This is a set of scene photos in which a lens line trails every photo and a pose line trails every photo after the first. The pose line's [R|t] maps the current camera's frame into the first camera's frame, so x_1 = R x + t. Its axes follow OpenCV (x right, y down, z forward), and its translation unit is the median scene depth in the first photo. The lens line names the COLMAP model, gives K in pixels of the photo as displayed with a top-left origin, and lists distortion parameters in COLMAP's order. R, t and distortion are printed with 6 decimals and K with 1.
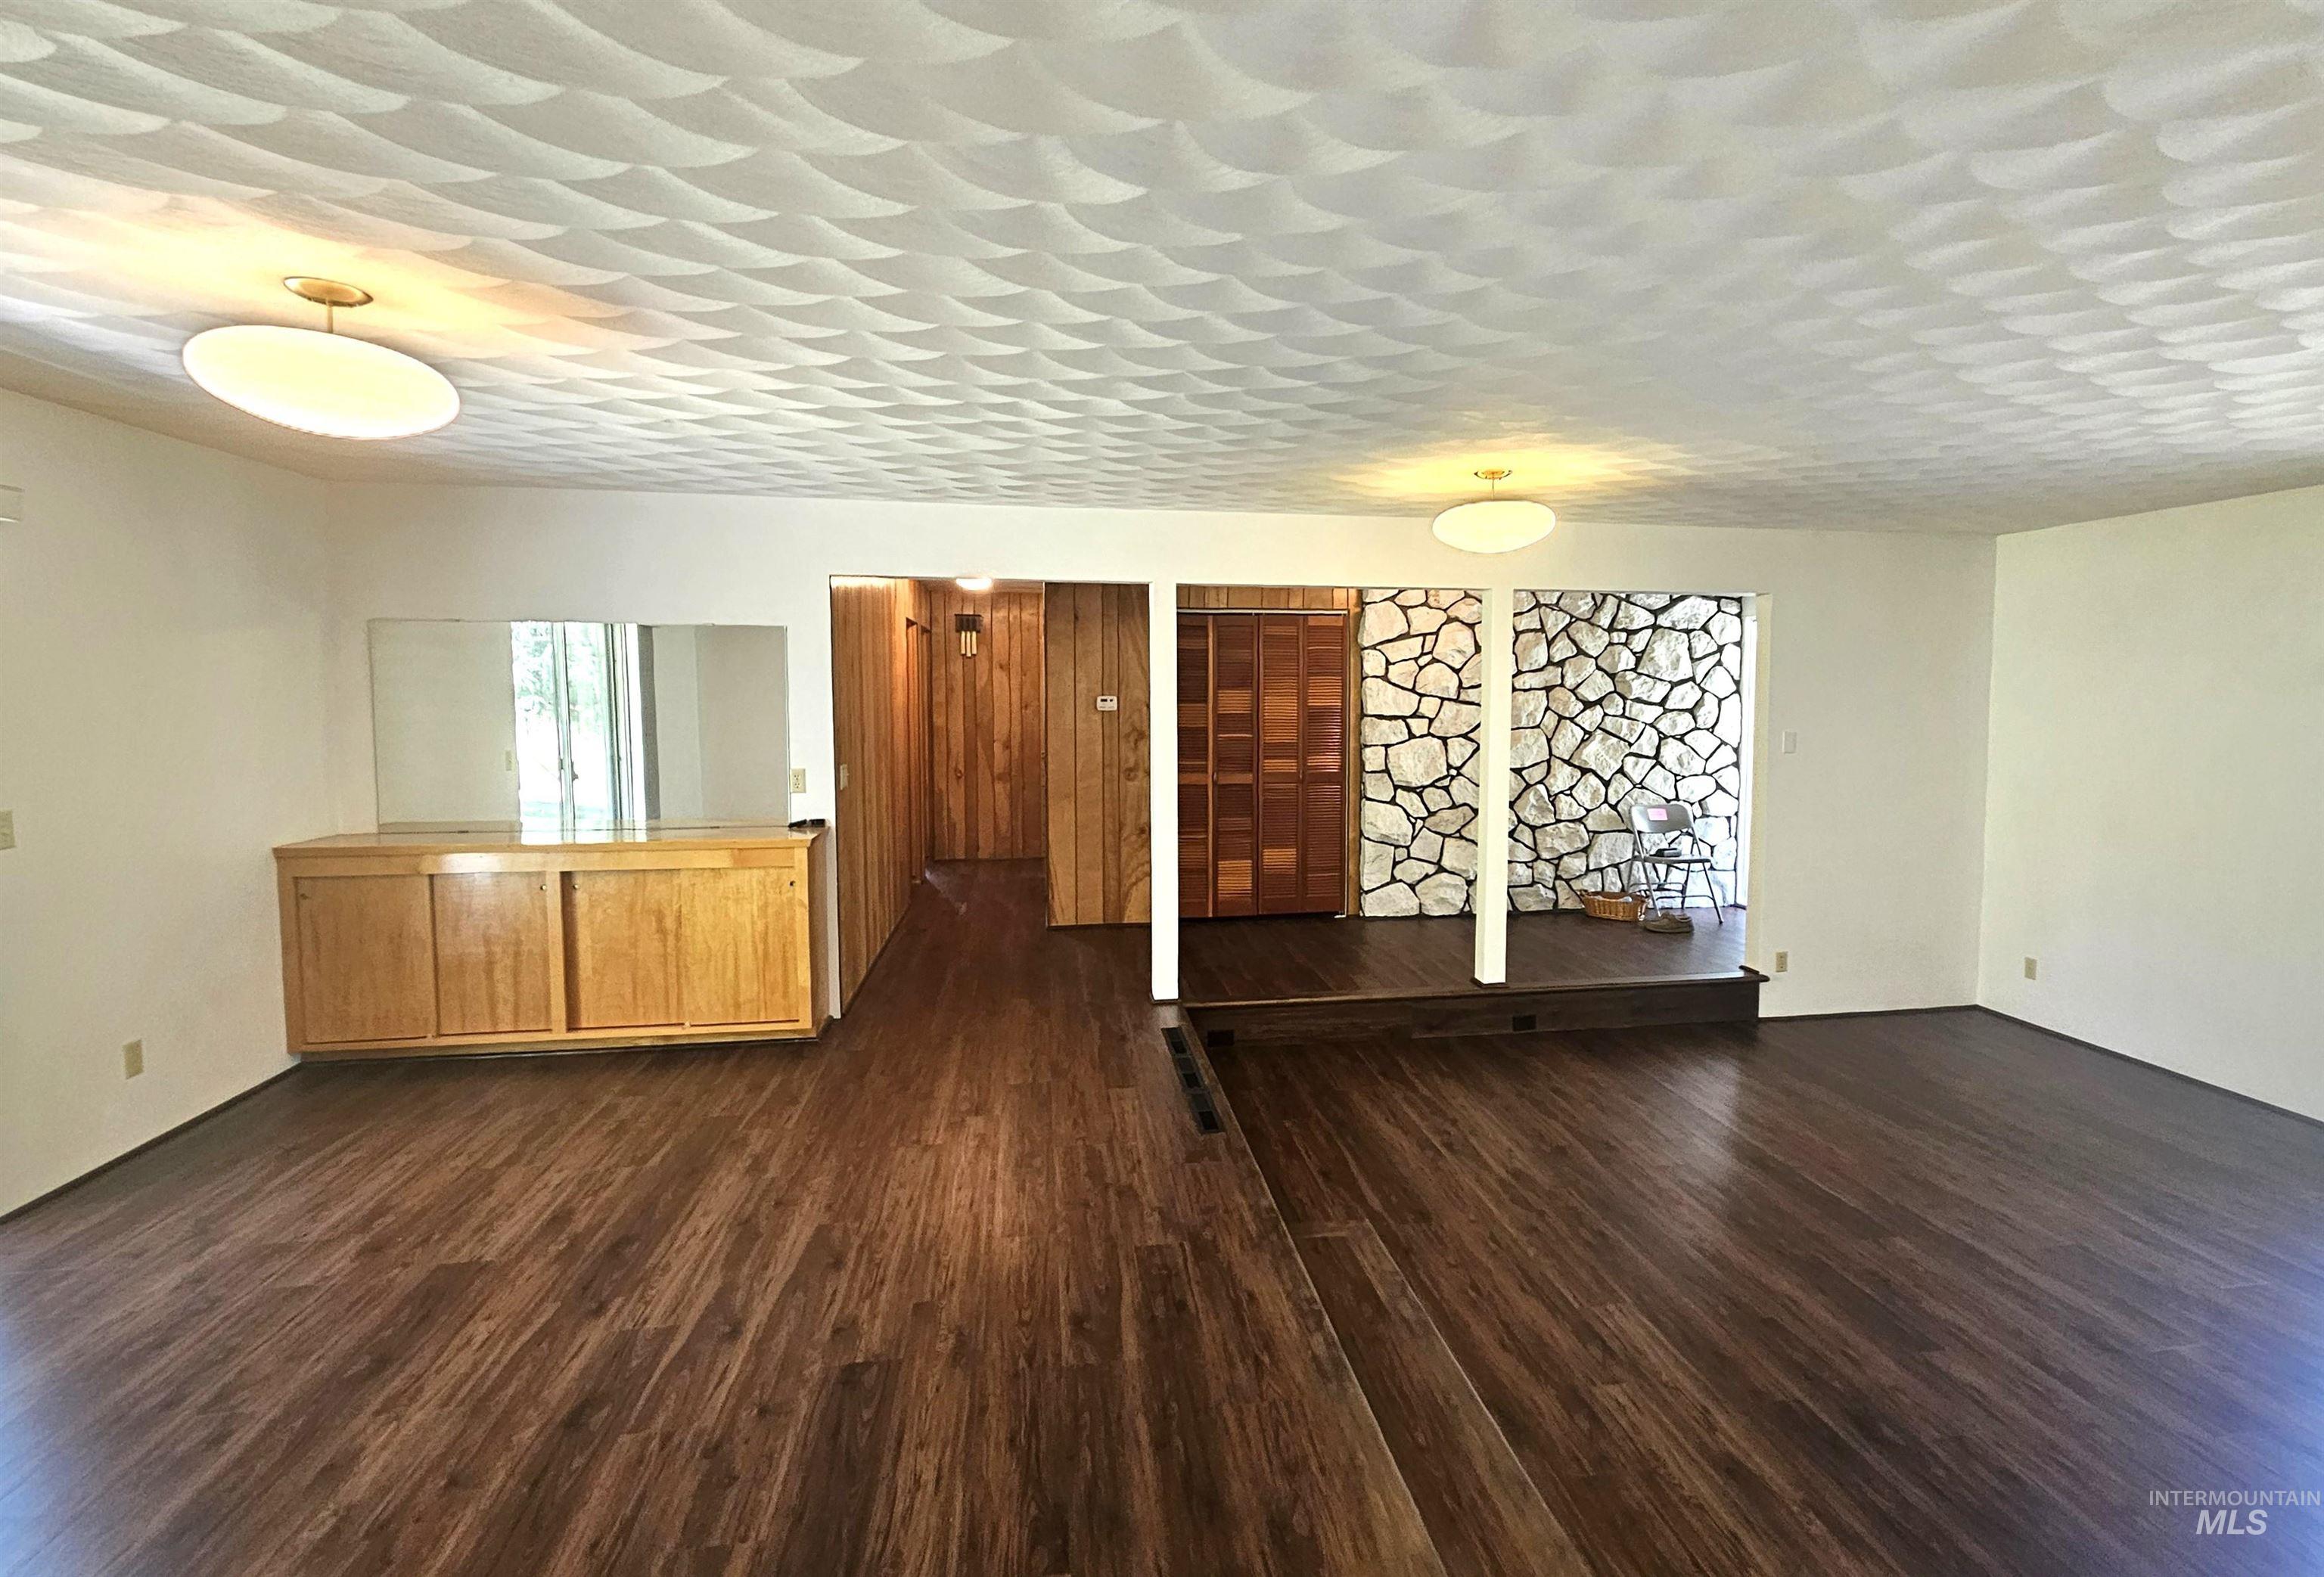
lens RADIAL K [[1096.4, 0, 1237.9], [0, 1096.4, 764.1], [0, 0, 1]] dist [-0.001602, 0.000364]
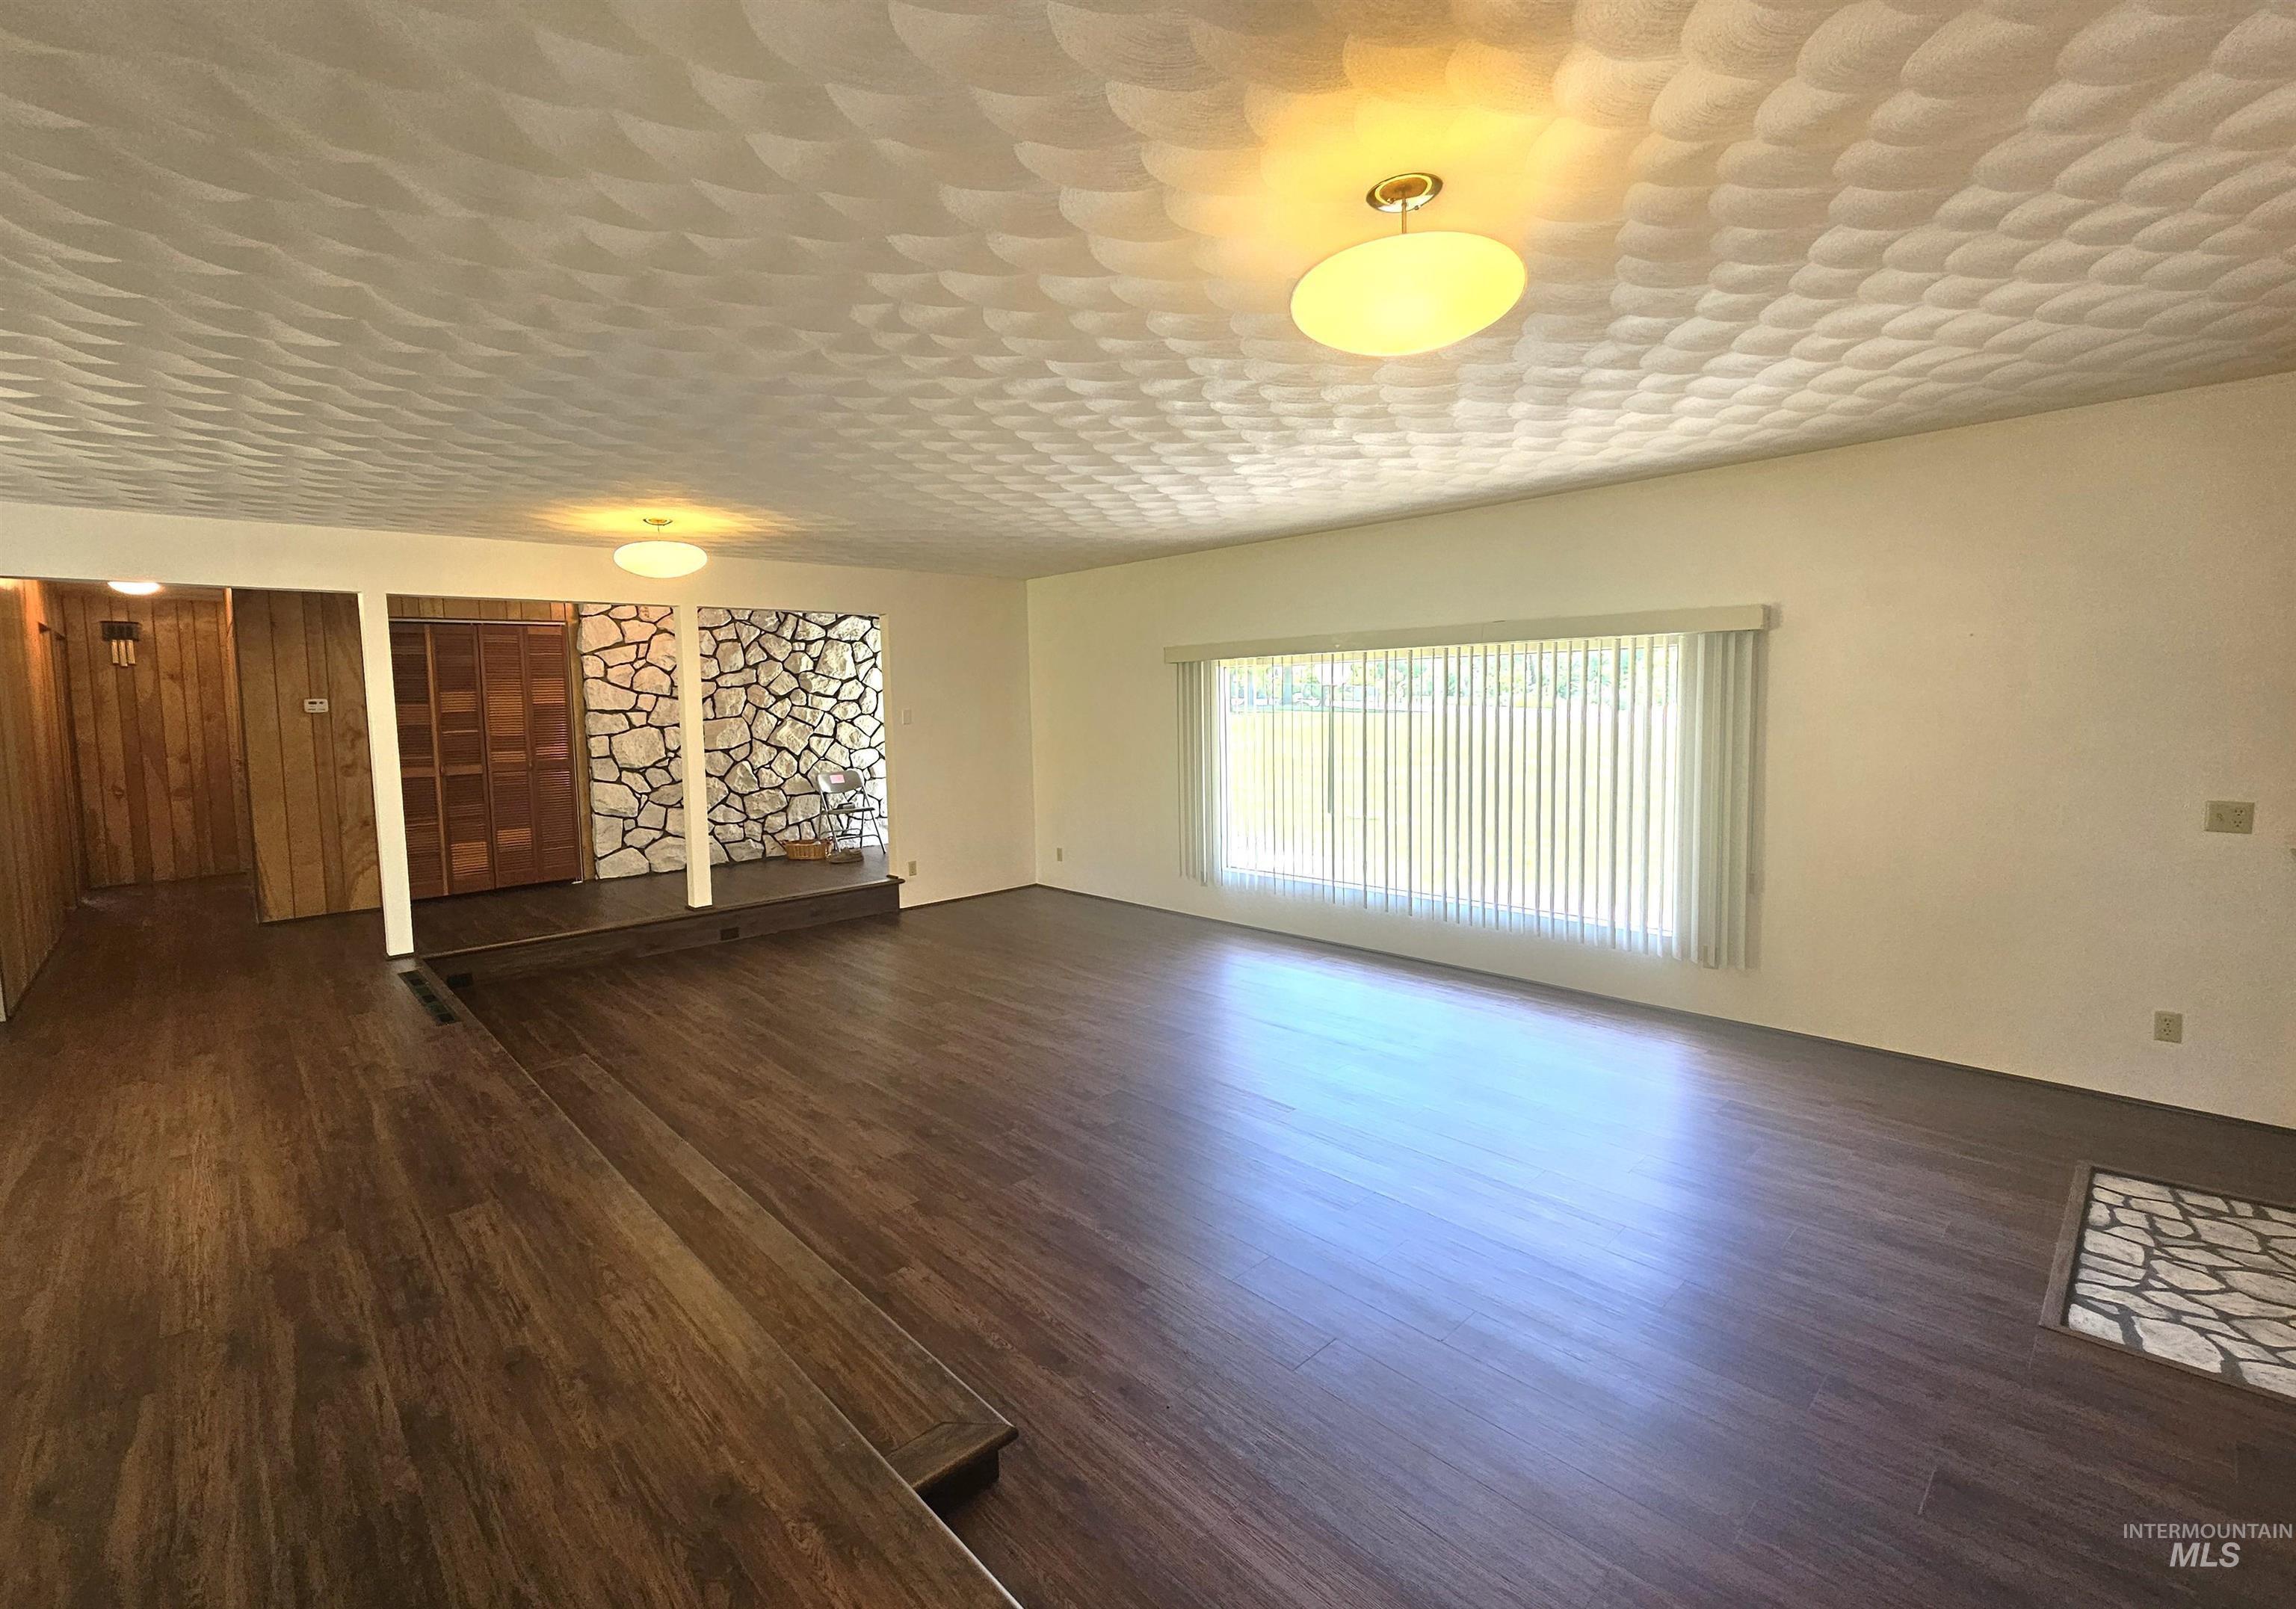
lens RADIAL K [[987.4, 0, 1076.4], [0, 987.4, 771.3], [0, 0, 1]] dist [0.002403, 0.000643]
pose [[0.855517, -0.061050, 0.514163, 0.013727], [0.060703, 0.998003, 0.017495, 0.034961], [-0.514204, 0.016244, 0.857514, -0.193097]]
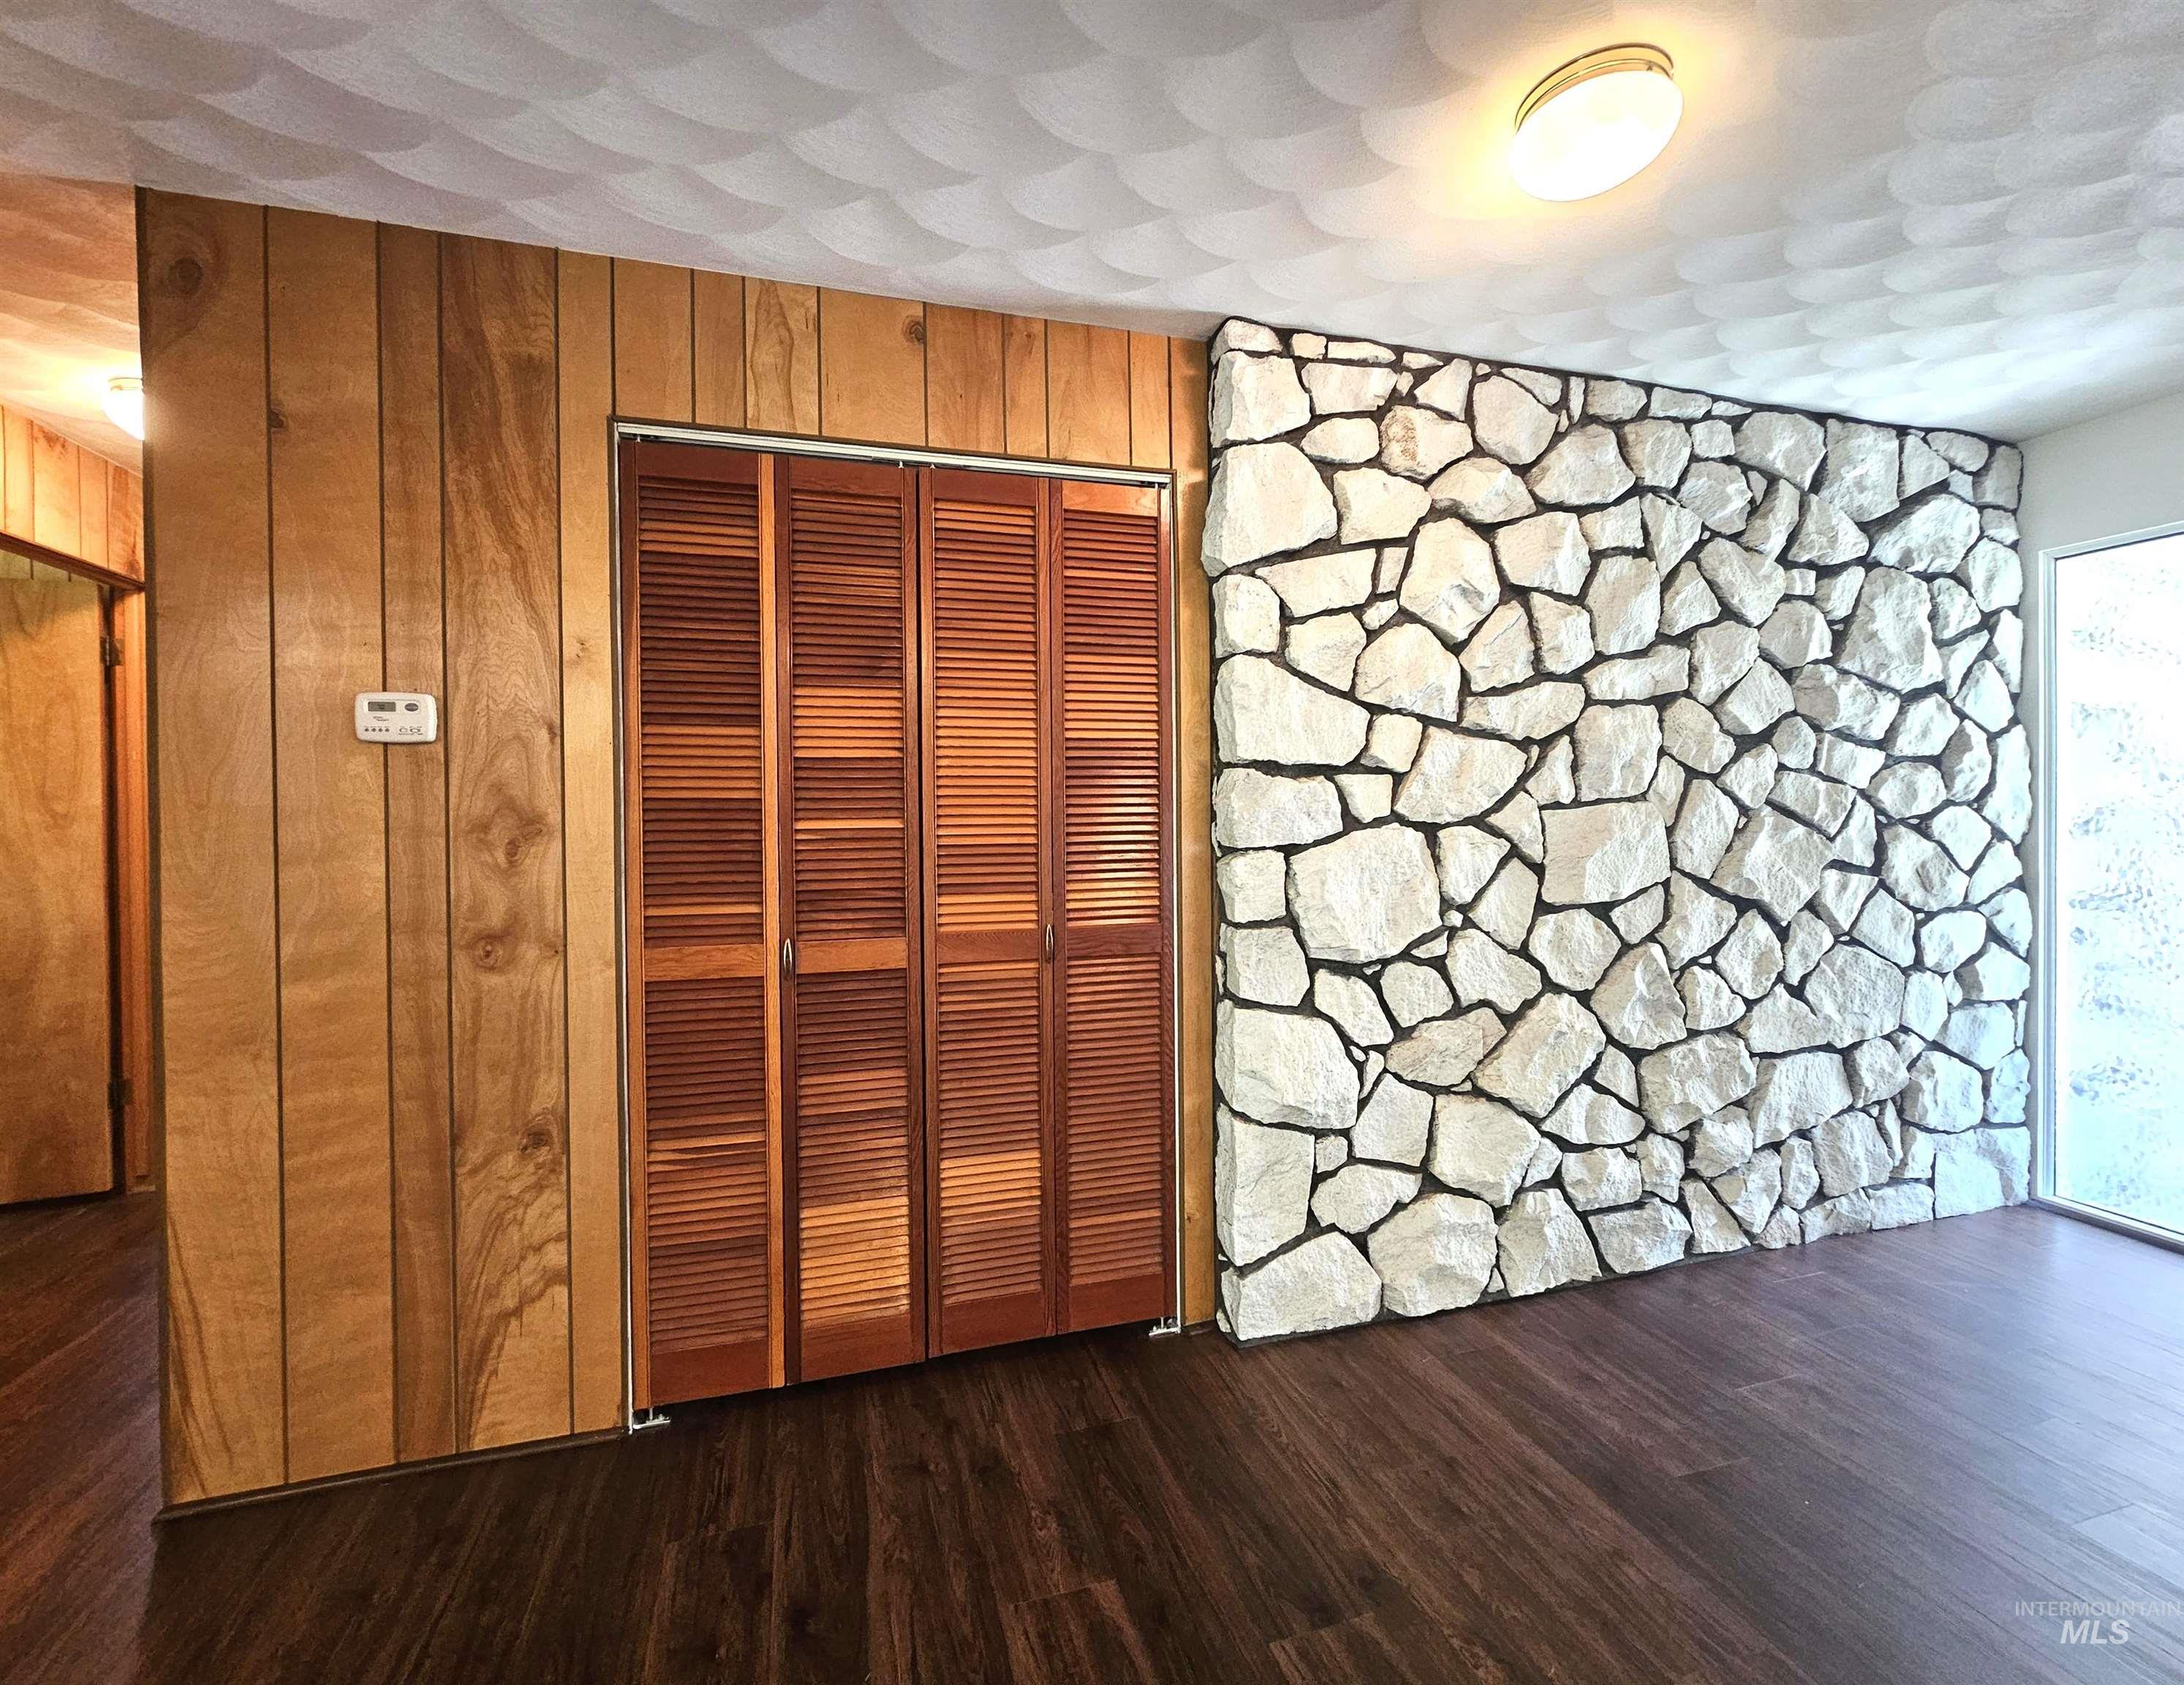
lens RADIAL K [[918.3, 0, 1059.2], [0, 918.3, 832.1], [0, 0, 1]] dist [-0.005012, 0.002375]
pose [[0.995007, -0.012515, 0.099017, 0.032861], [0.018089, 0.998290, -0.055594, -0.007170], [-0.098152, 0.057108, 0.993532, 0.715826]]
